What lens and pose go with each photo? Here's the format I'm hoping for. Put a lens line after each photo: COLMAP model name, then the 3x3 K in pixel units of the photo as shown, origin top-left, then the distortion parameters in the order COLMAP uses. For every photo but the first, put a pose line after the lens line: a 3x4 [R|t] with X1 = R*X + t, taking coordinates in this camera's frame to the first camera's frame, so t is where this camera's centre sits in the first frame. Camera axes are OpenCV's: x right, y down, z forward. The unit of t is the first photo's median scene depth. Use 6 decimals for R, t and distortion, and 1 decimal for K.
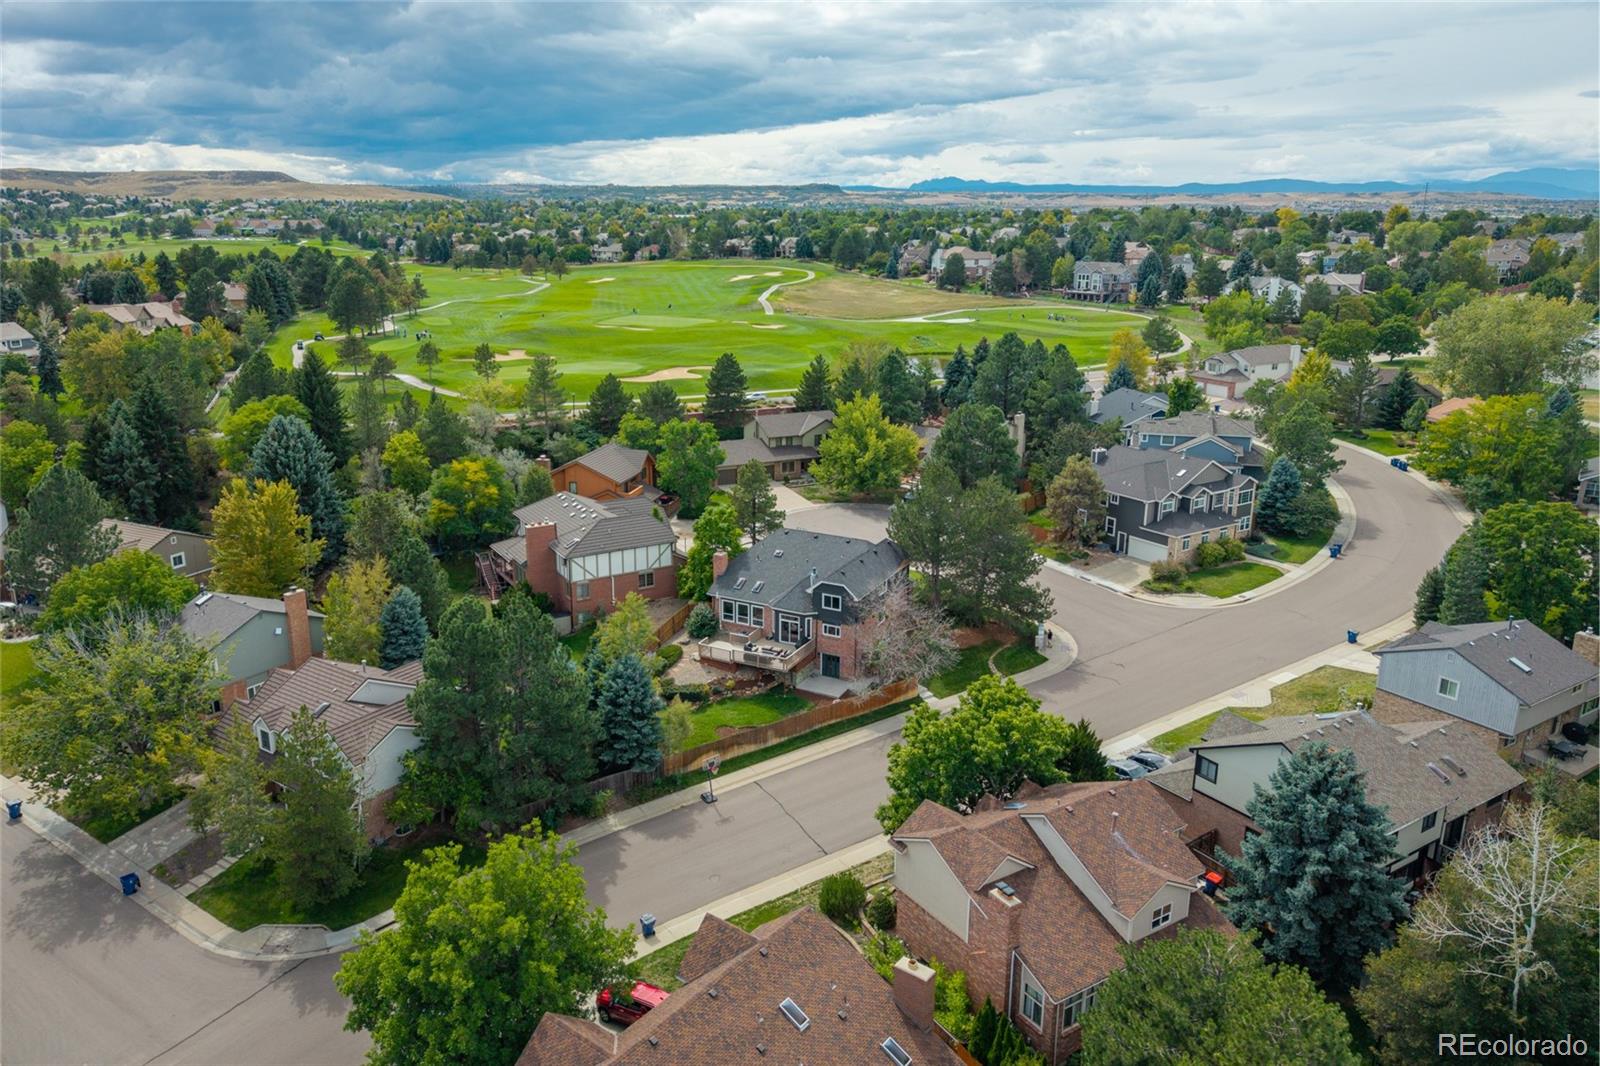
lens RADIAL K [[1224.0, 0, 724.2], [0, 1224.0, 534.4], [0, 0, 1]] dist [0.051121, -0.075922]
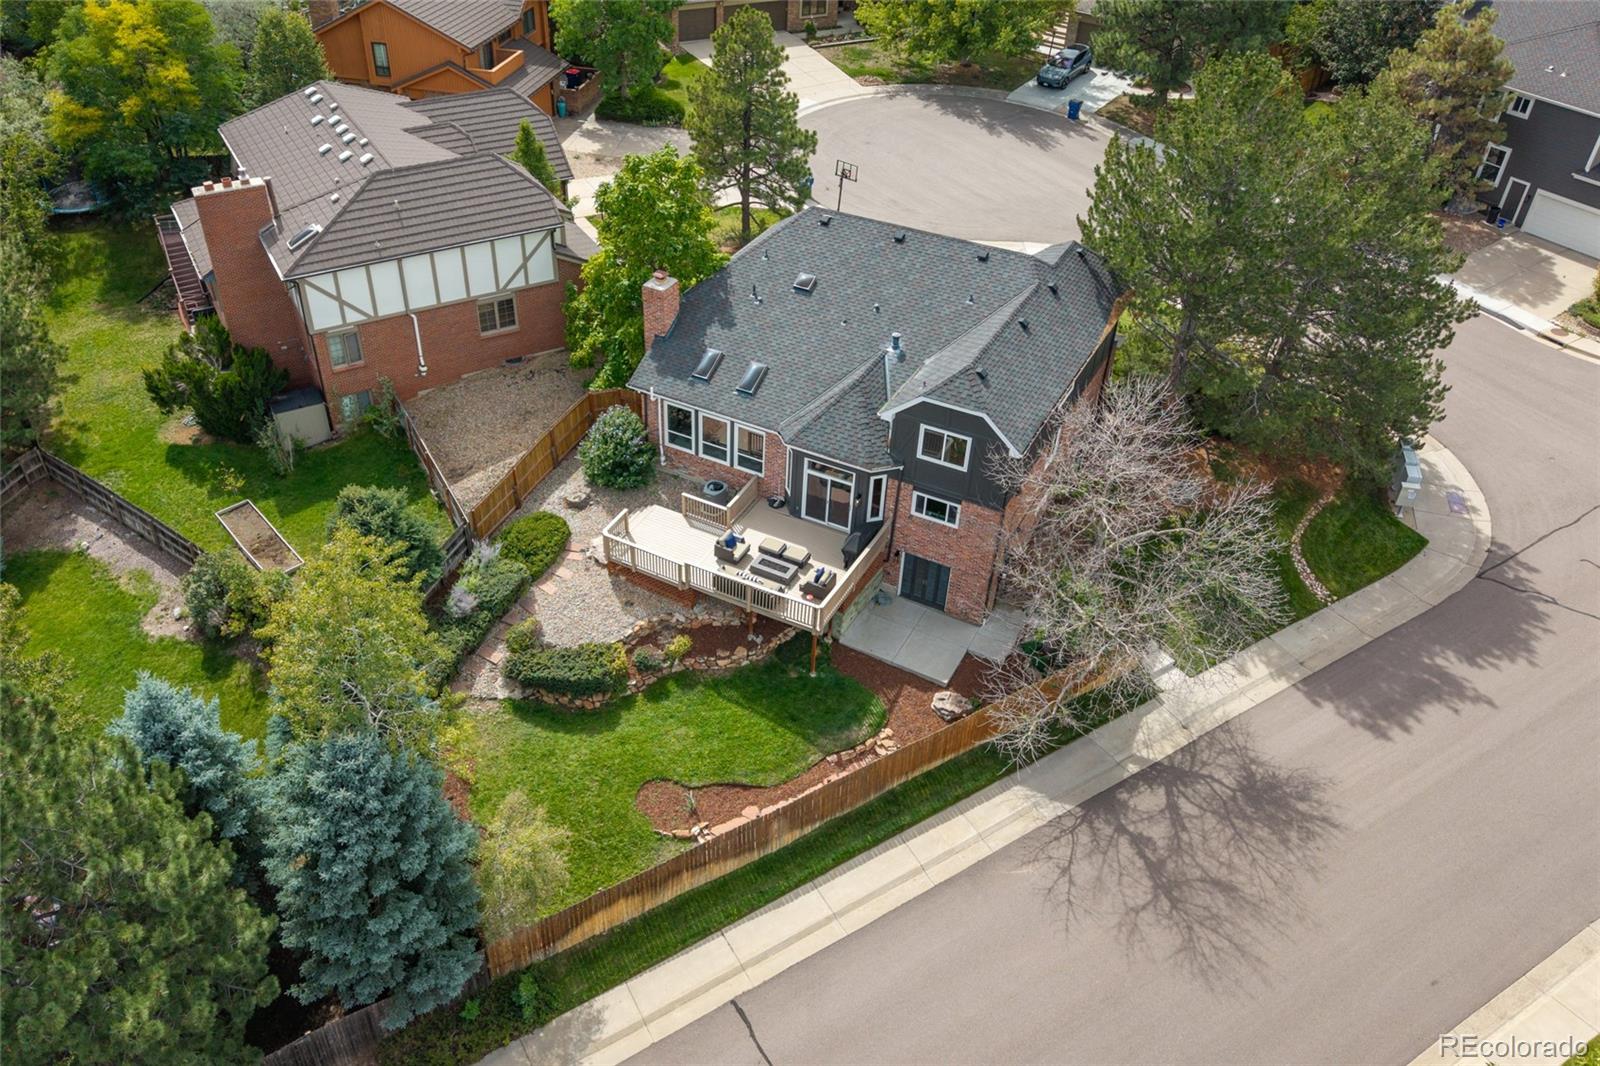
lens RADIAL K [[1224.0, 0, 724.2], [0, 1224.0, 534.4], [0, 0, 1]] dist [0.051121, -0.075922]
pose [[0.999941, 0.006852, 0.008410, 0.015165], [-0.009500, 0.927406, 0.373935, -0.058792], [-0.005237, -0.373993, 0.927417, 0.600419]]
